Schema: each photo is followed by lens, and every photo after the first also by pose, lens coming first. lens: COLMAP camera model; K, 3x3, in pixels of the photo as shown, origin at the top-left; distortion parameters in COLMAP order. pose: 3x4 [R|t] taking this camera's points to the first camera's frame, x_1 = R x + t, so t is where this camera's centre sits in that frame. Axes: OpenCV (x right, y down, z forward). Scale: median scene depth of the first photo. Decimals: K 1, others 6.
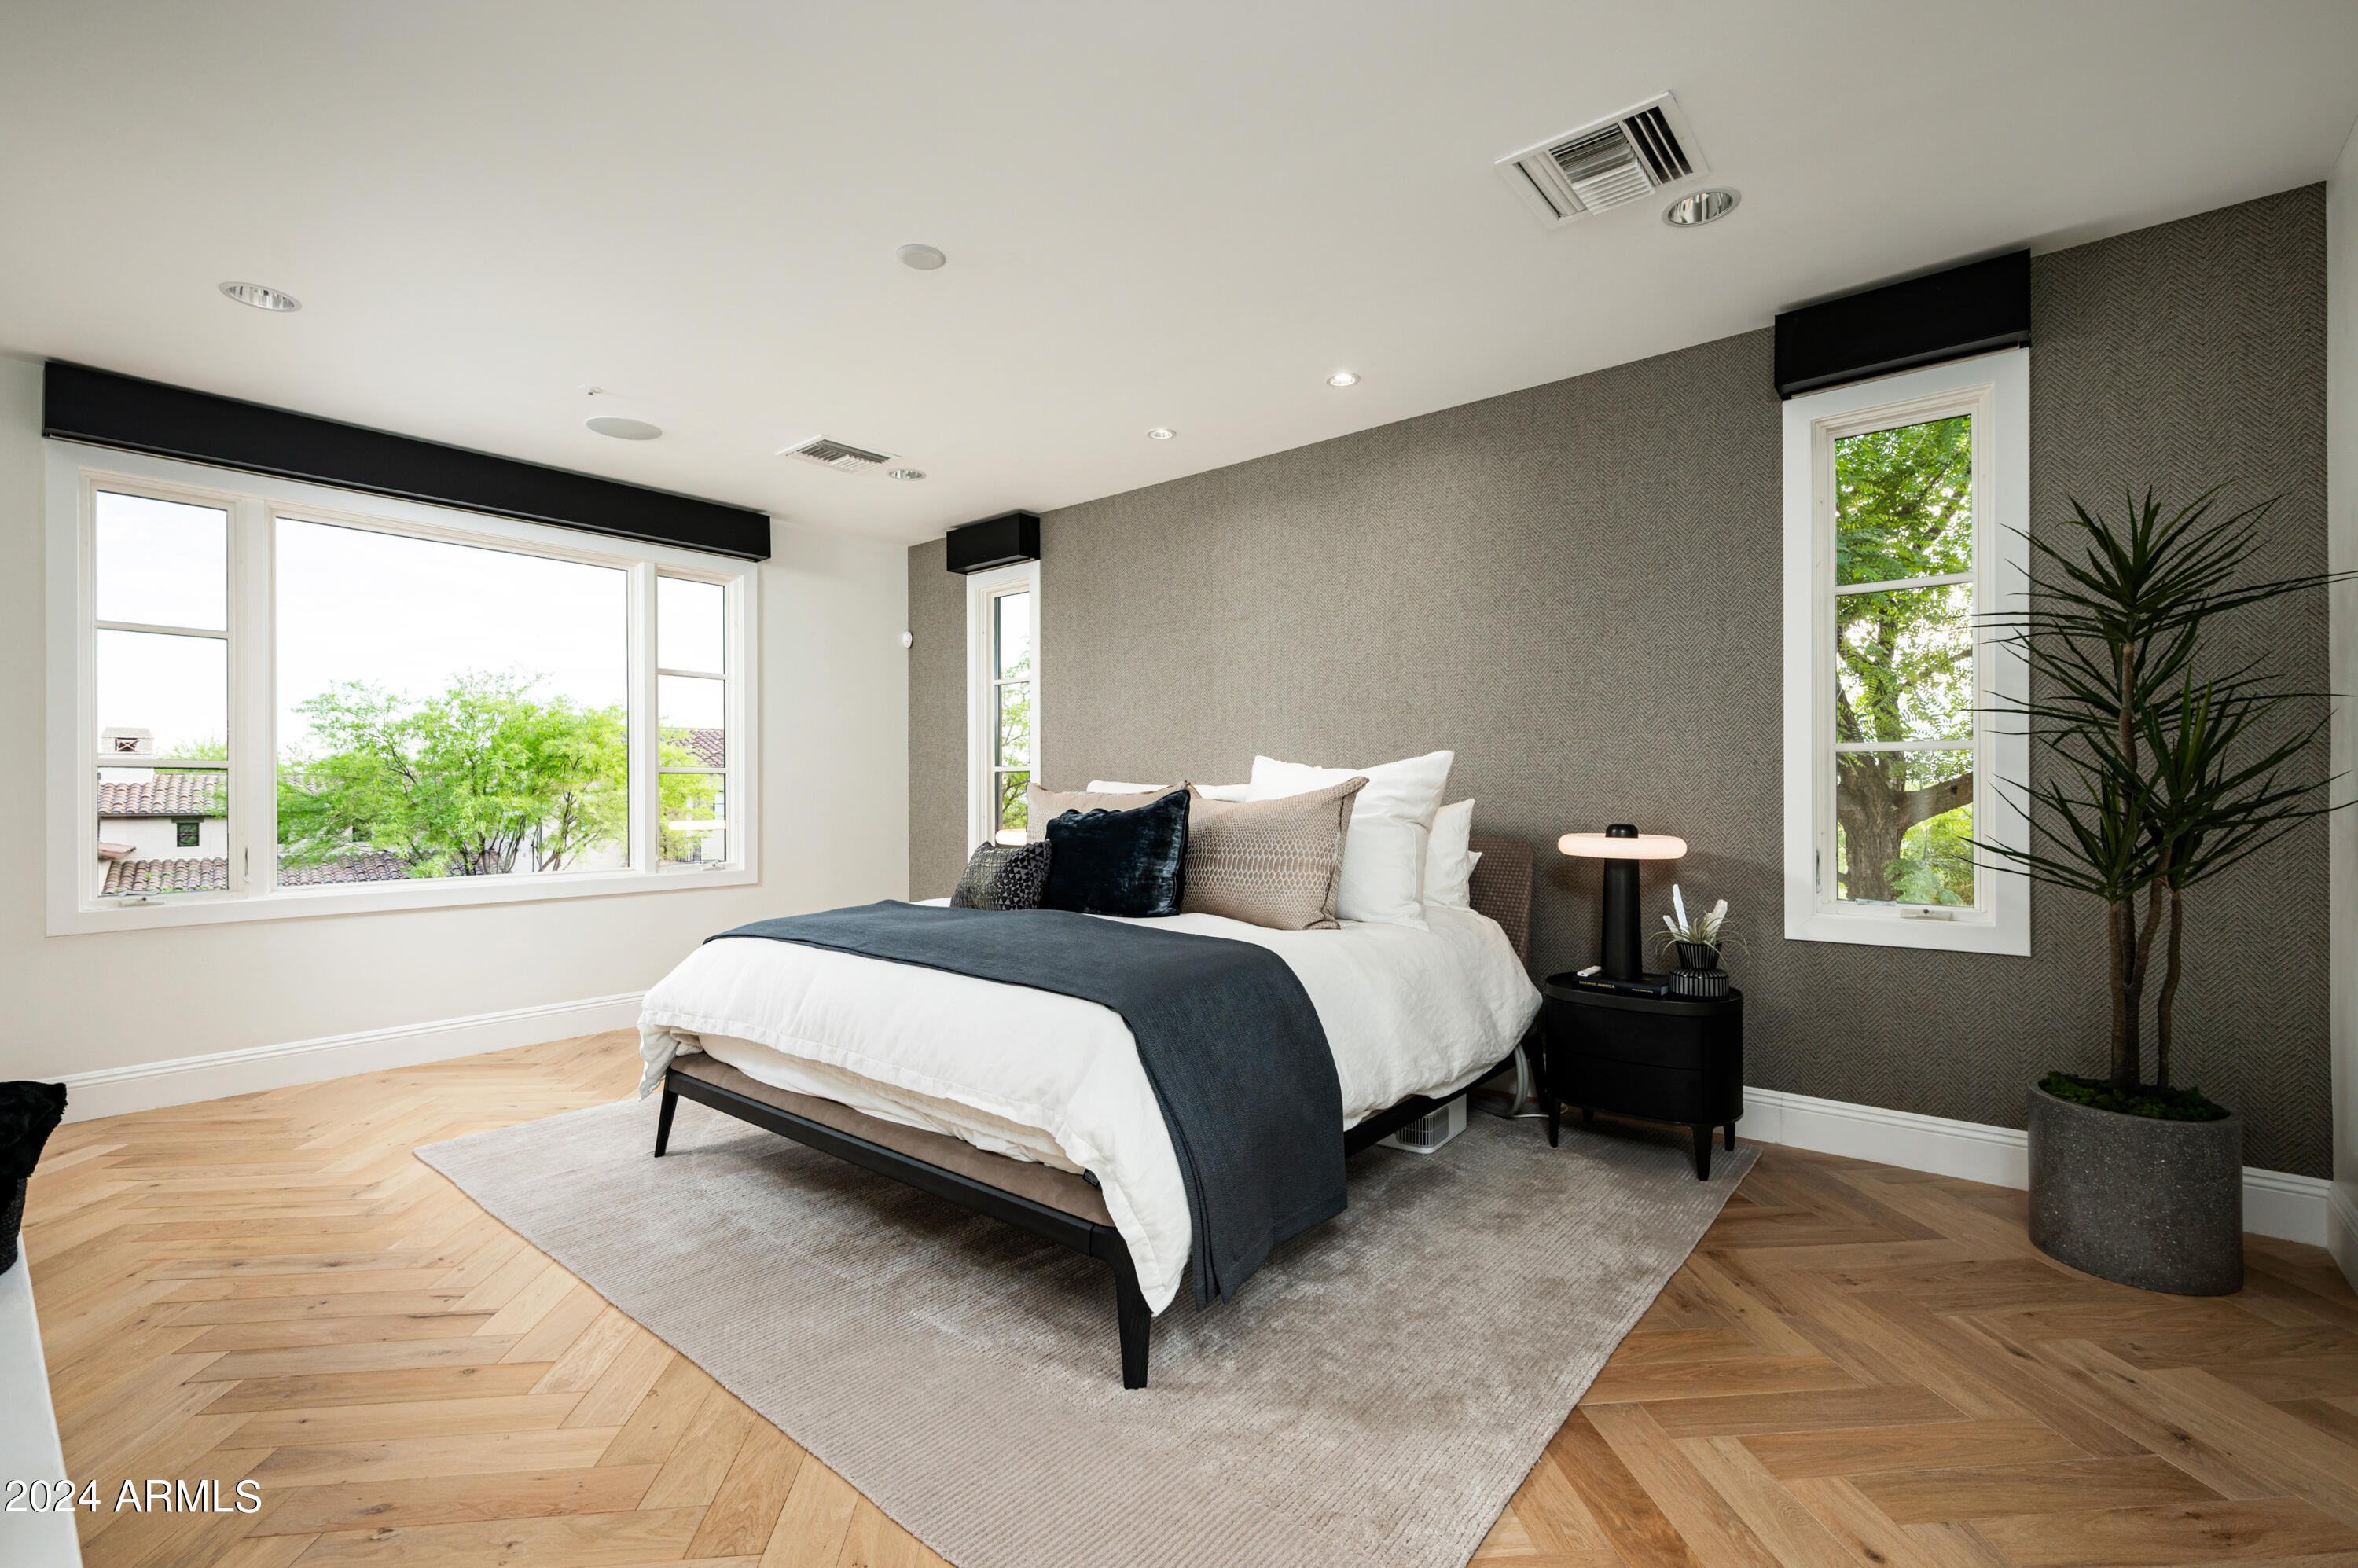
lens RADIAL K [[1014.8, 0, 1187.2], [0, 1014.8, 792.9], [0, 0, 1]] dist [0.001120, 0.000010]
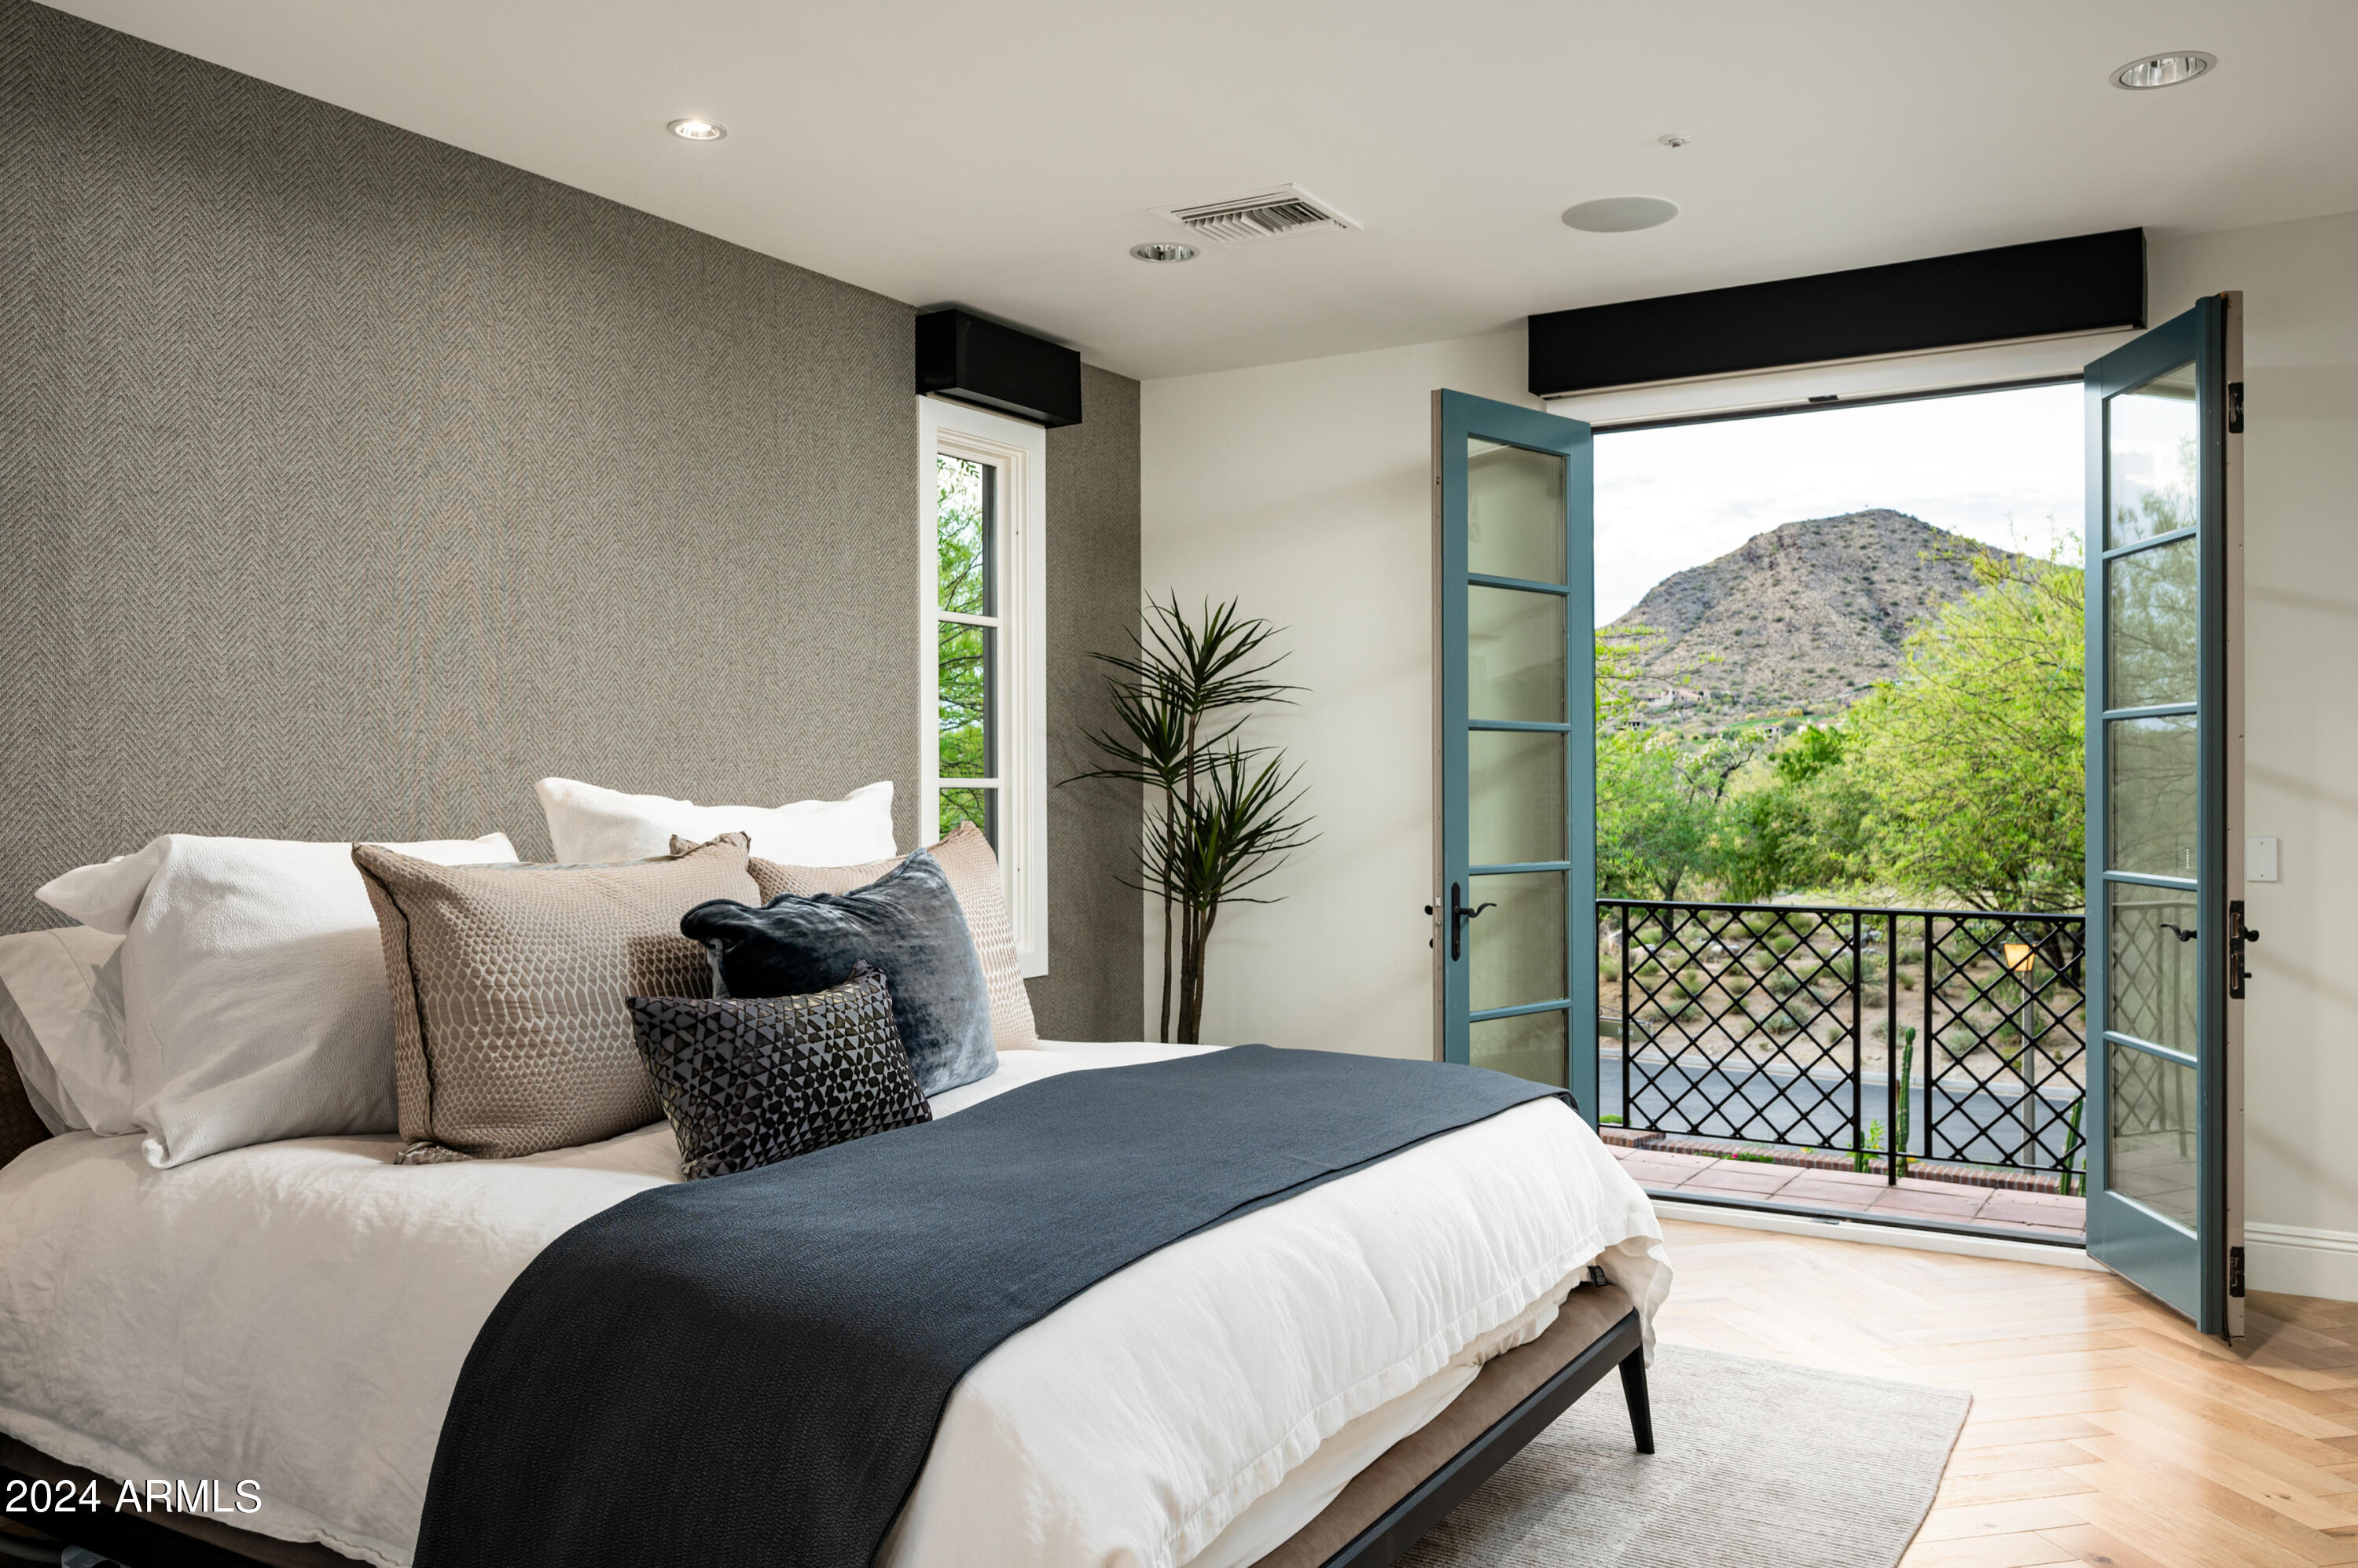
lens RADIAL K [[1820.7, 0, 1174.9], [0, 1820.7, 779.5], [0, 0, 1]] dist [0.004223, 0.001089]
pose [[-0.122750, 0.007986, 0.992405, -0.853079], [0.003497, 0.999965, -0.007614, -0.028522], [-0.992431, 0.002536, -0.122774, 0.810286]]
